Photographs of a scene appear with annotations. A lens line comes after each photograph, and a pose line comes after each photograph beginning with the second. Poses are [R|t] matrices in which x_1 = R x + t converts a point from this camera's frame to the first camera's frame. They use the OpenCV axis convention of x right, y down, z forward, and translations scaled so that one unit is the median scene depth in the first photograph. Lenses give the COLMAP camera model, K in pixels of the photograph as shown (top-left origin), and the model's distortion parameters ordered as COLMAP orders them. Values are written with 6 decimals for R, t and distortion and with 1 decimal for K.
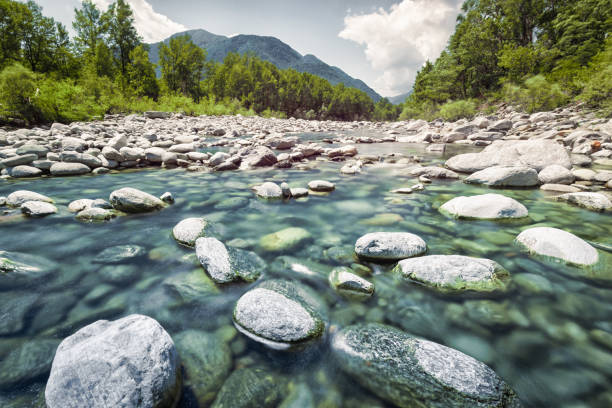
lens RADIAL K [[280.4, 0, 306.0], [0, 280.4, 204.0], [0, 0, 1]] dist [-0.001407, 0.000444]
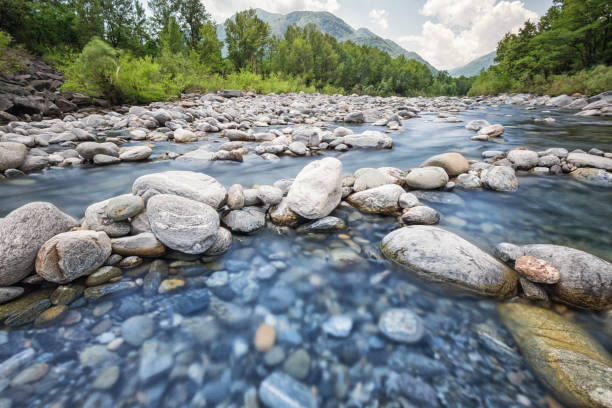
lens RADIAL K [[267.2, 0, 306.0], [0, 267.2, 204.0], [0, 0, 1]] dist [0.000515, -0.000010]
pose [[0.984928, 0.050404, -0.165457, -0.066508], [-0.035415, 0.995099, 0.092322, -0.023466], [0.169299, -0.085071, 0.981886, 0.075912]]
